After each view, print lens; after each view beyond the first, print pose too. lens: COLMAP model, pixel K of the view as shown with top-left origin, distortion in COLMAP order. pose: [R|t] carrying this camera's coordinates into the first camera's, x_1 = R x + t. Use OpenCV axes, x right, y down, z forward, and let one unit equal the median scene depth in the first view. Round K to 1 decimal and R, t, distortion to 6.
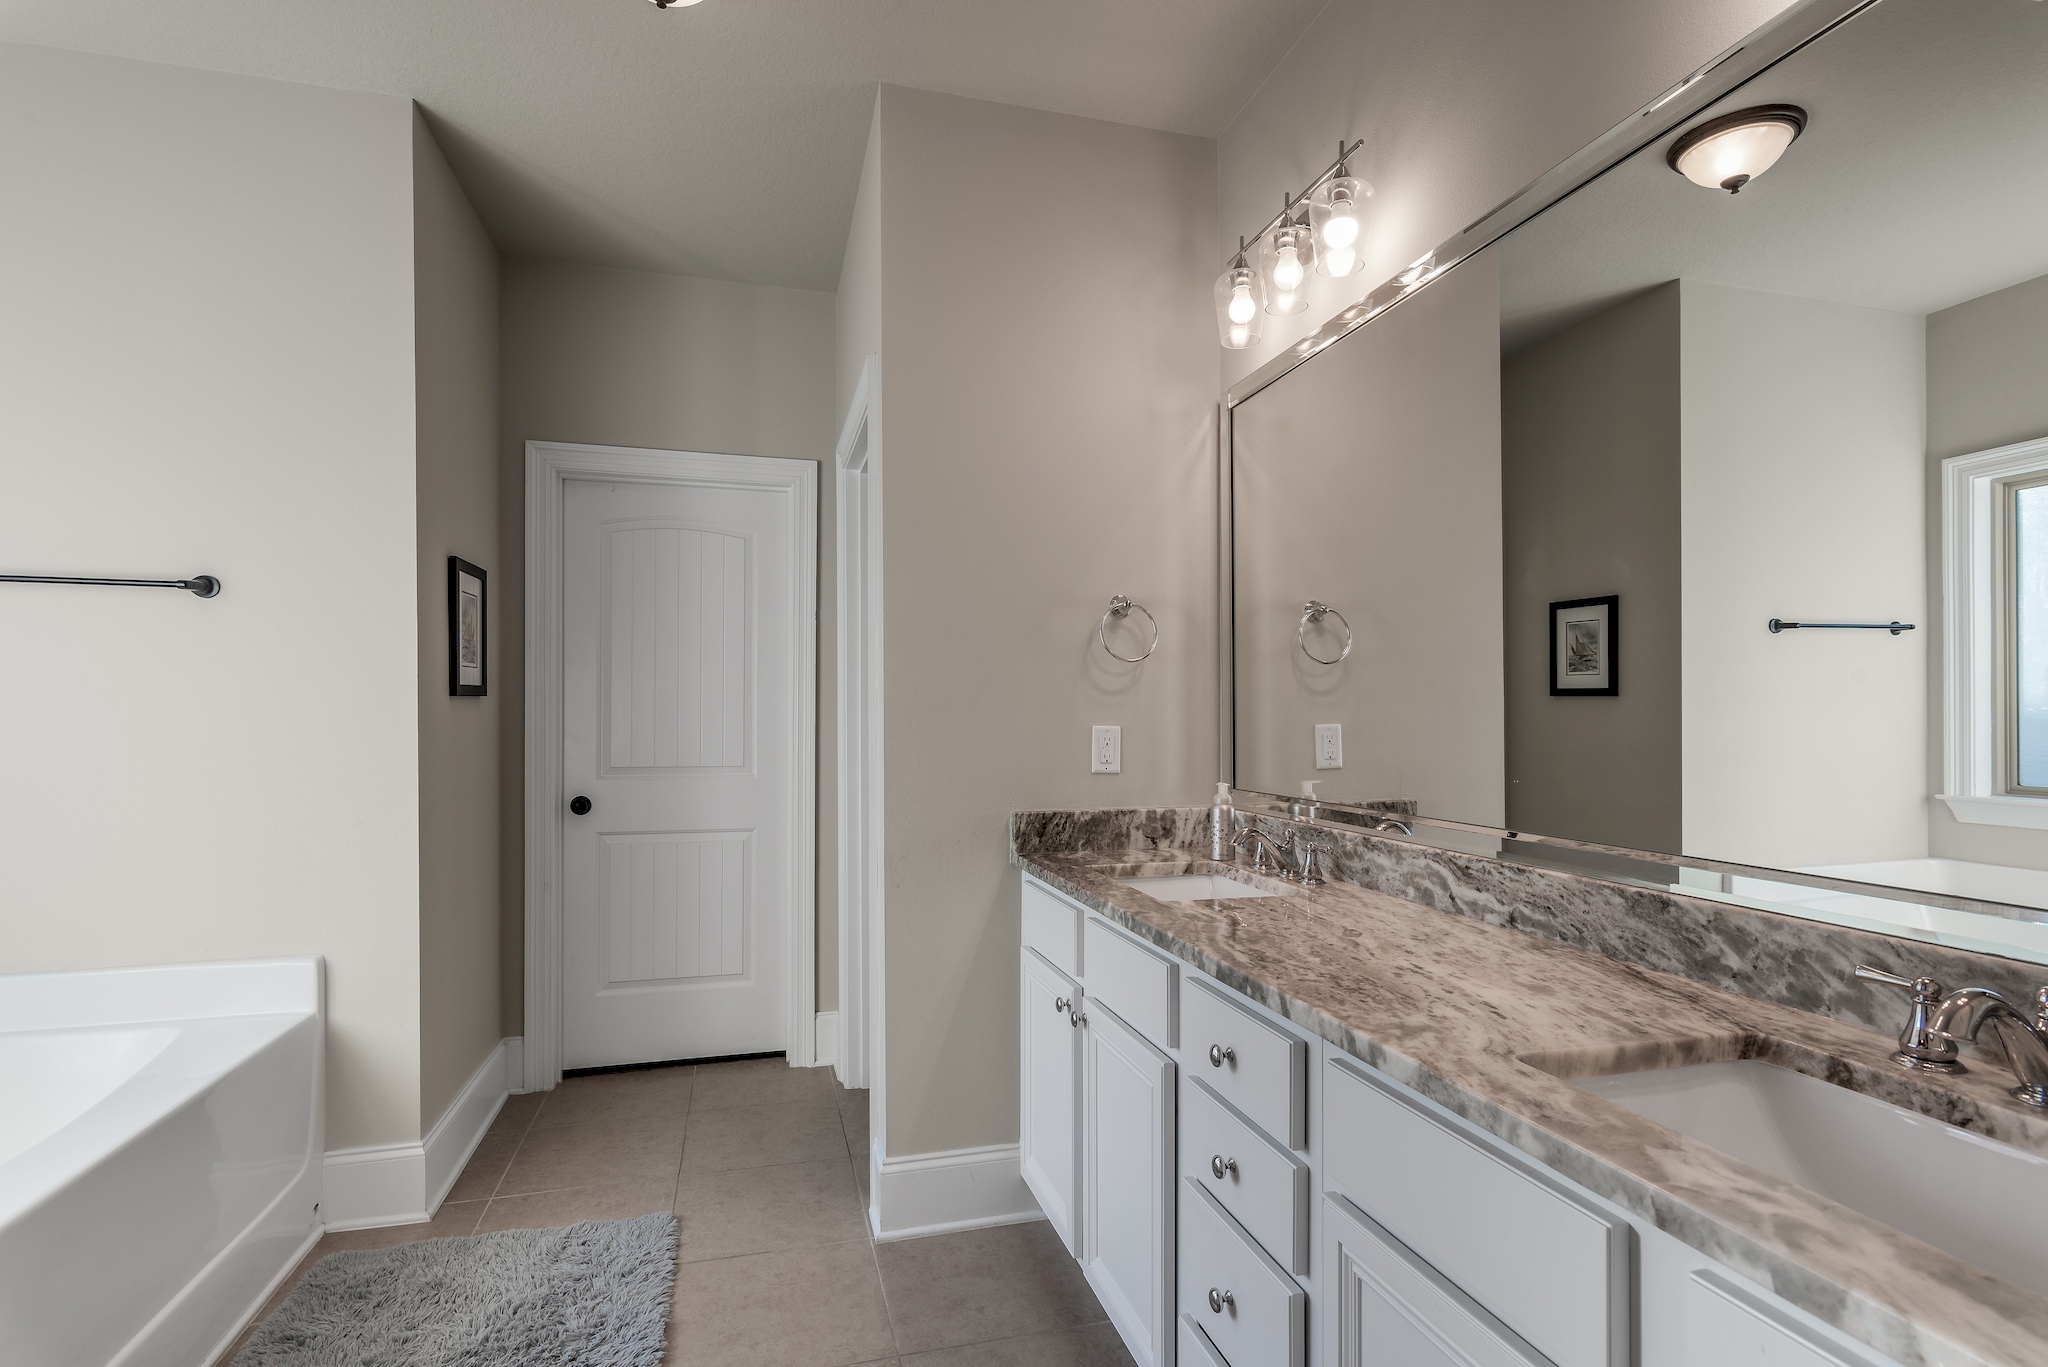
lens RADIAL K [[986.7, 0, 1017.2], [0, 986.7, 679.0], [0, 0, 1]] dist [0.000918, 0.000531]
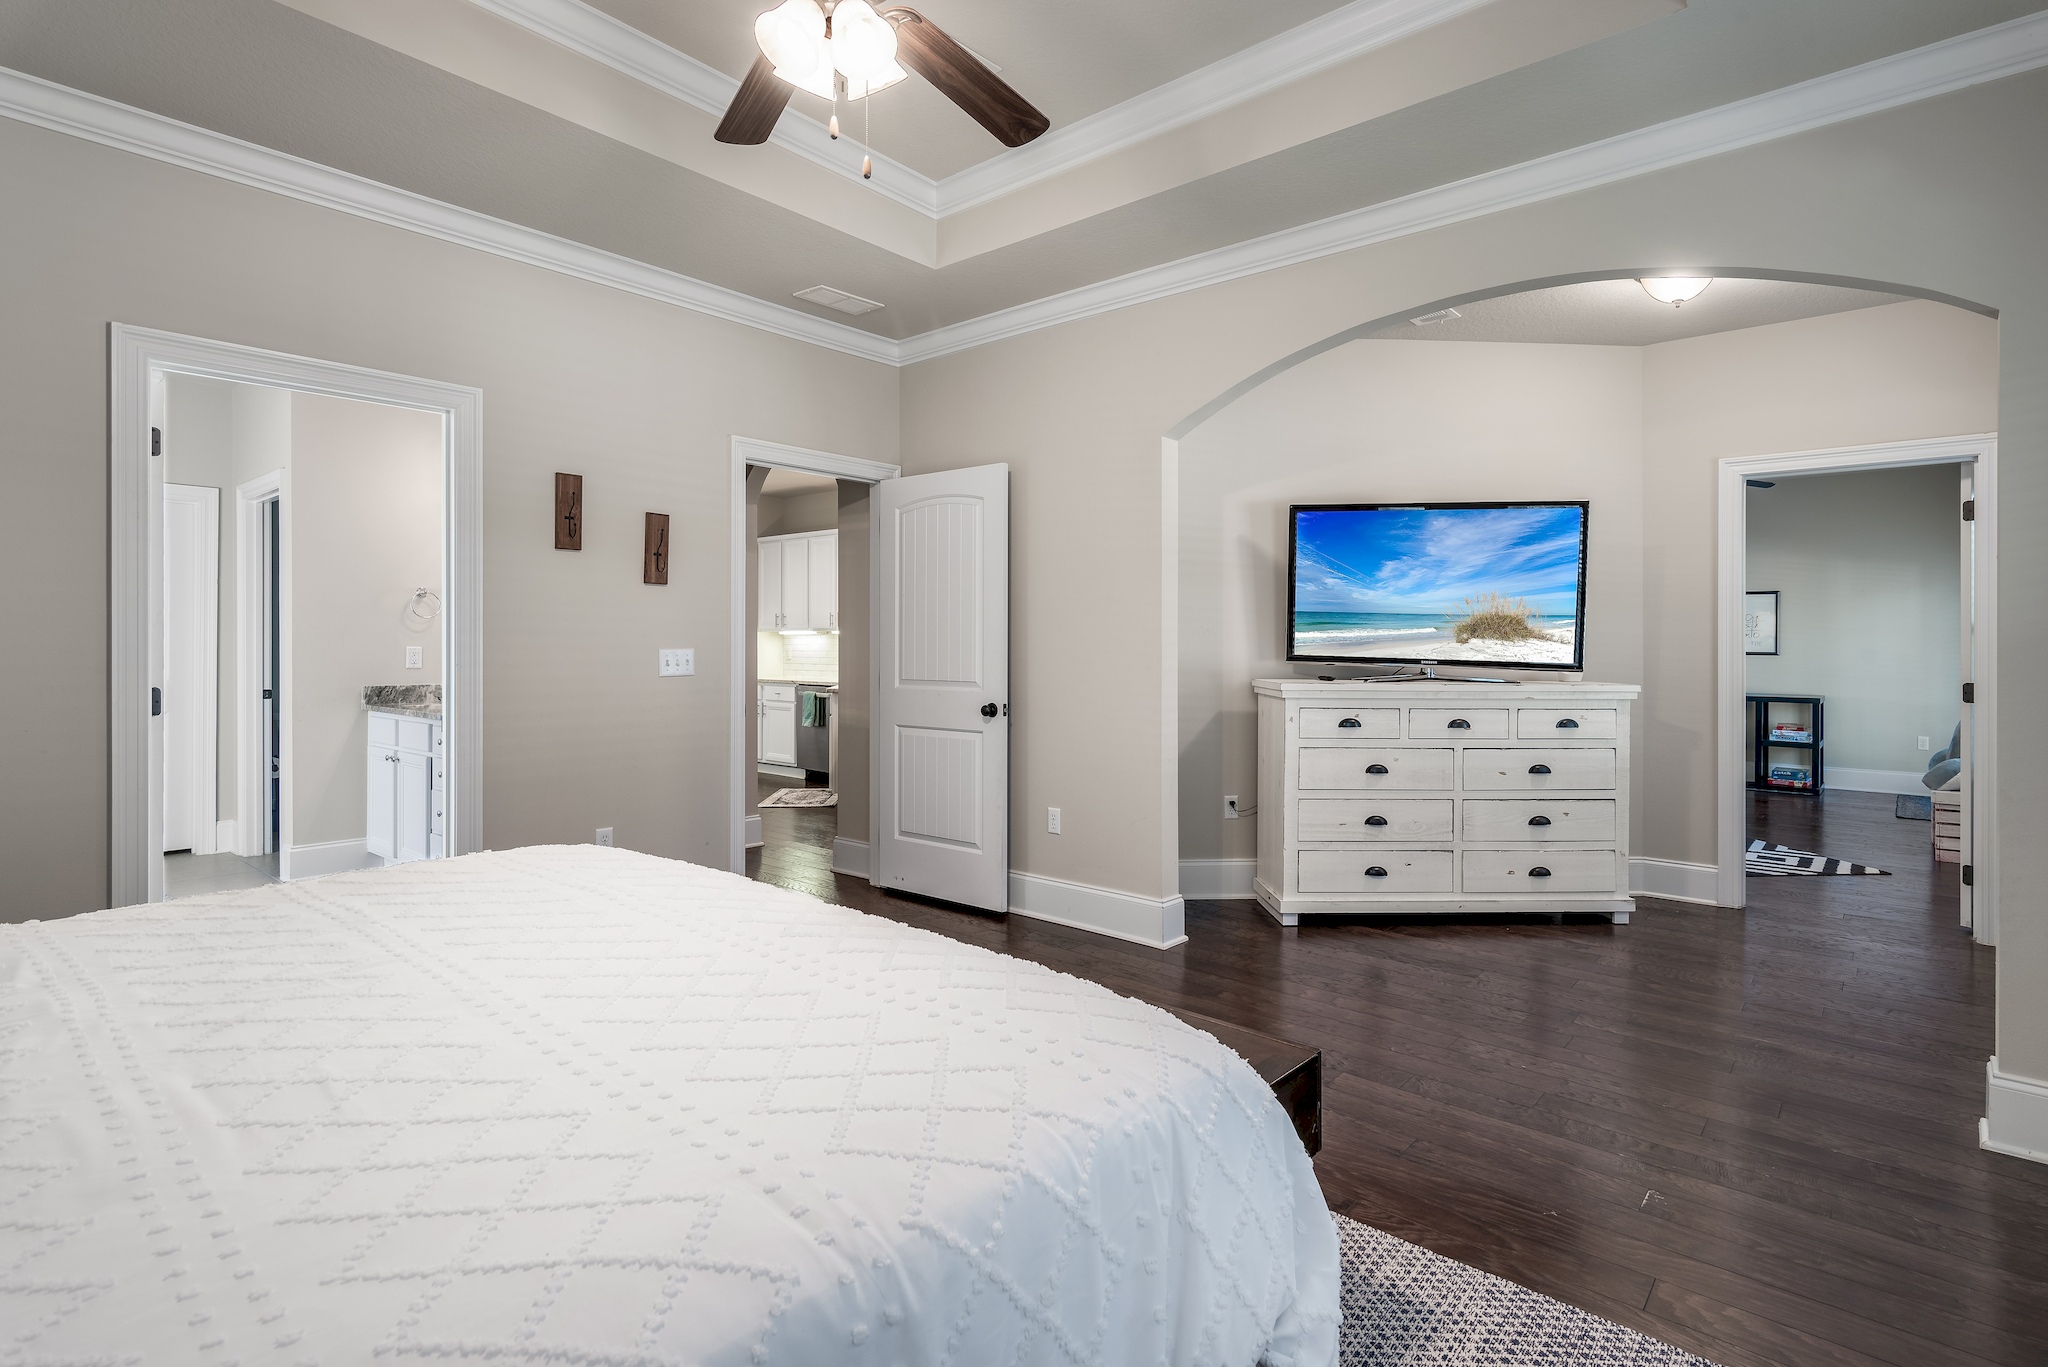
lens RADIAL K [[986.7, 0, 1017.2], [0, 986.7, 679.0], [0, 0, 1]] dist [0.000918, 0.000531]
pose [[0.830175, -0.000399, 0.557502, -0.020555], [-0.034107, 0.998090, 0.051504, -0.039885], [-0.556458, -0.061772, 0.828576, -1.589665]]
